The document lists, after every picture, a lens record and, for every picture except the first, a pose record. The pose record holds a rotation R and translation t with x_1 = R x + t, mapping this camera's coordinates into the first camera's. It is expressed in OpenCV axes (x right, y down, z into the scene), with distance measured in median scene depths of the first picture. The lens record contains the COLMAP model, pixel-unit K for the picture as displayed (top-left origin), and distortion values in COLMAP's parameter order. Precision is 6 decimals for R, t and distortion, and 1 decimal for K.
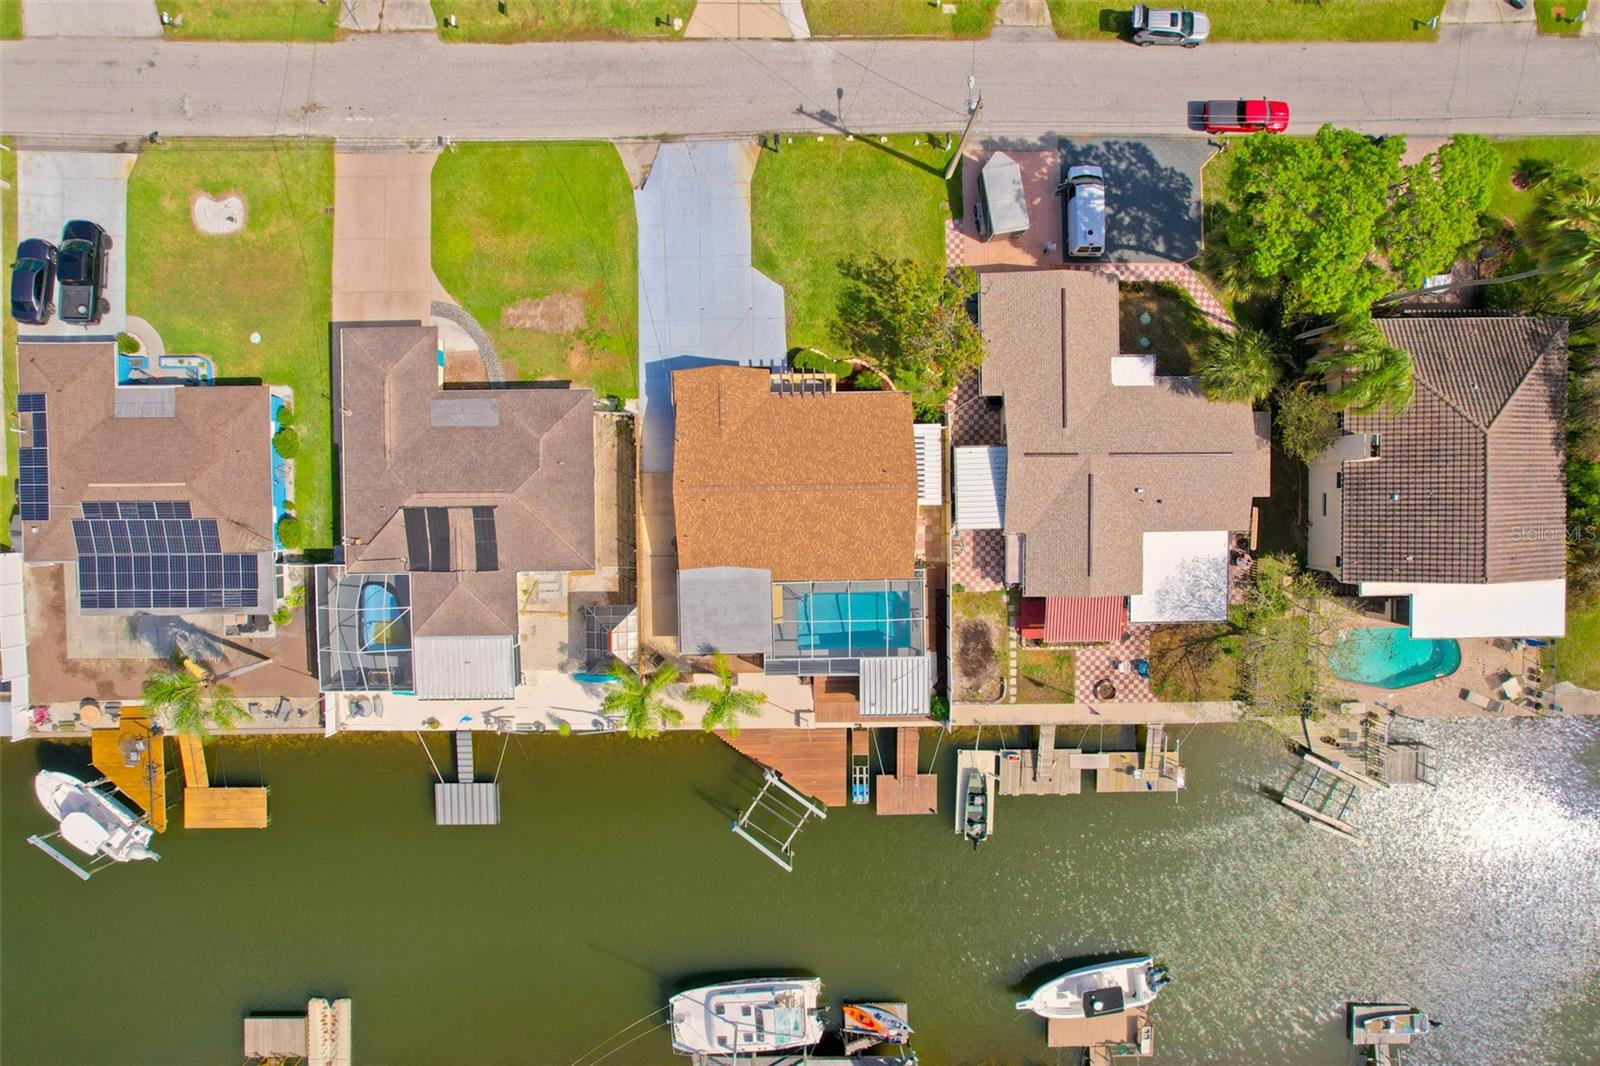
lens RADIAL K [[1023.9, 0, 808.1], [0, 1023.9, 527.9], [0, 0, 1]] dist [-0.062712, 0.051508]
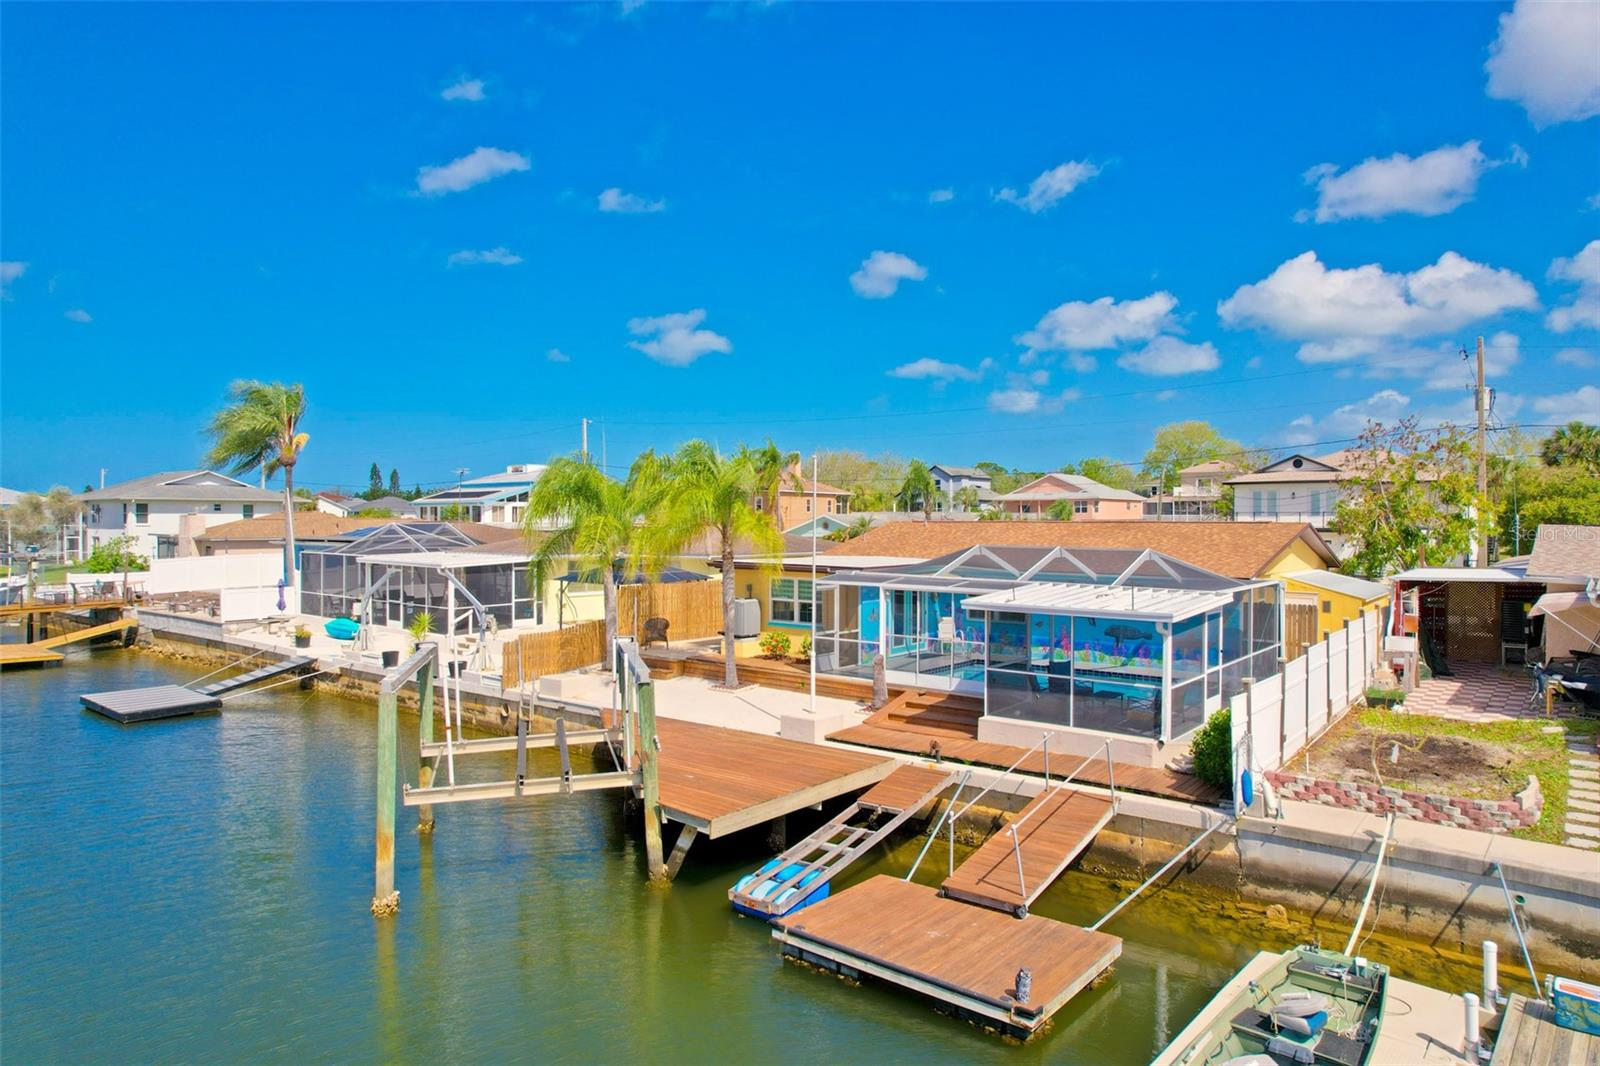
lens RADIAL K [[1023.9, 0, 802.0], [0, 1023.9, 518.4], [0, 0, 1]] dist [-0.062712, 0.051508]
pose [[0.770987, -0.022669, -0.636447, 0.212839], [-0.636848, -0.030300, -0.770394, 0.452880], [-0.001820, 0.999284, -0.037798, 0.946326]]
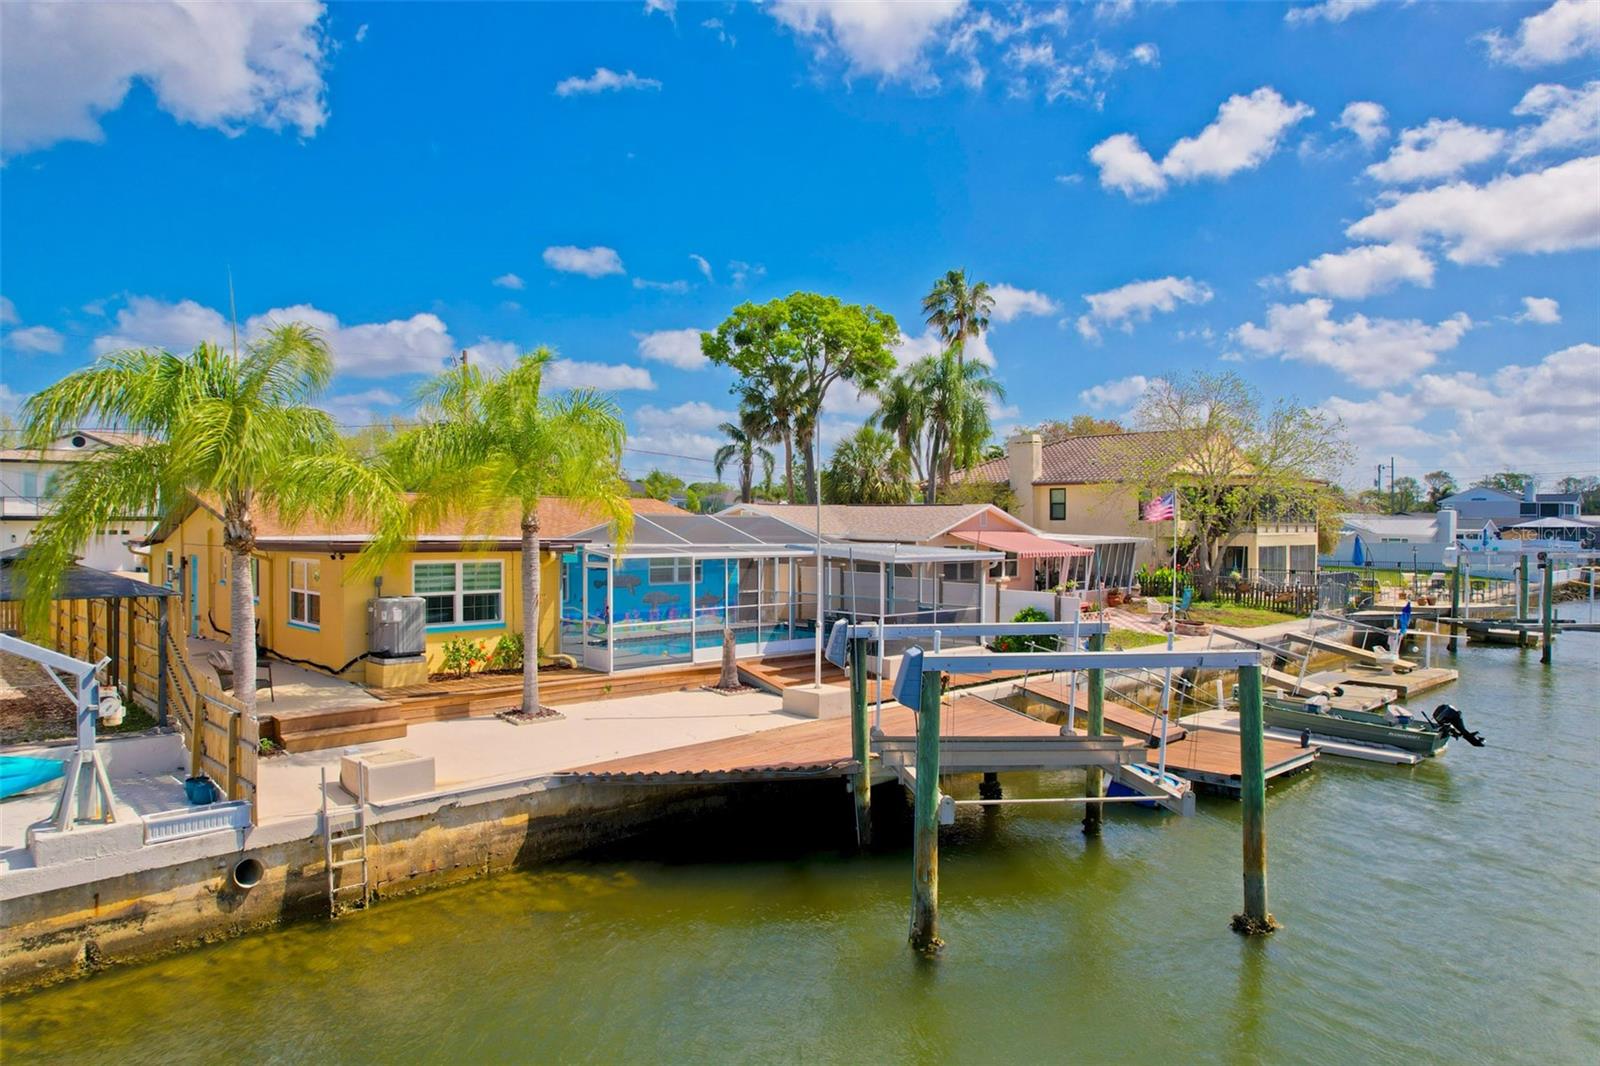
lens RADIAL K [[1023.9, 0, 808.5], [0, 1023.9, 530.5], [0, 0, 1]] dist [-0.062712, 0.051508]
pose [[0.724074, -0.028022, 0.689153, -0.215896], [0.688791, -0.022543, -0.724610, 0.413074], [0.035841, 0.999353, 0.002978, 0.949018]]
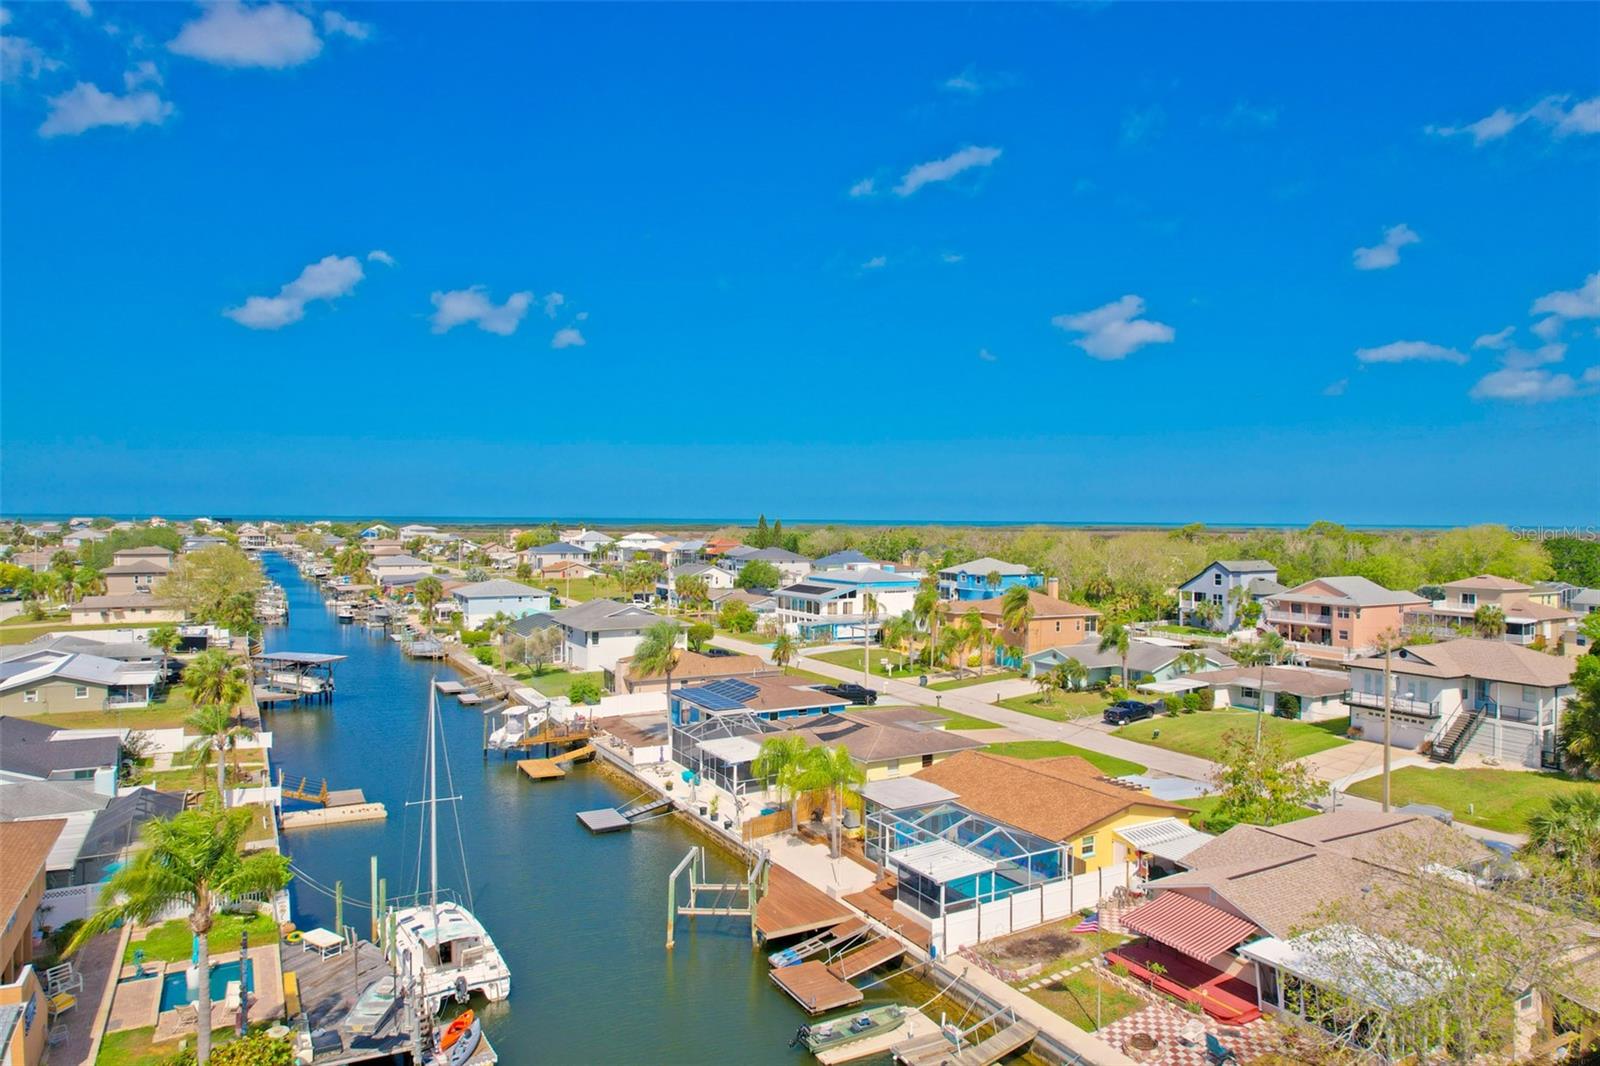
lens RADIAL K [[1023.9, 0, 803.8], [0, 1023.9, 533.8], [0, 0, 1]] dist [-0.062712, 0.051508]
pose [[0.486176, -0.005129, -0.873846, 0.709701], [-0.873625, -0.026081, -0.485900, 0.623671], [-0.020298, 0.999647, -0.017161, 0.726411]]
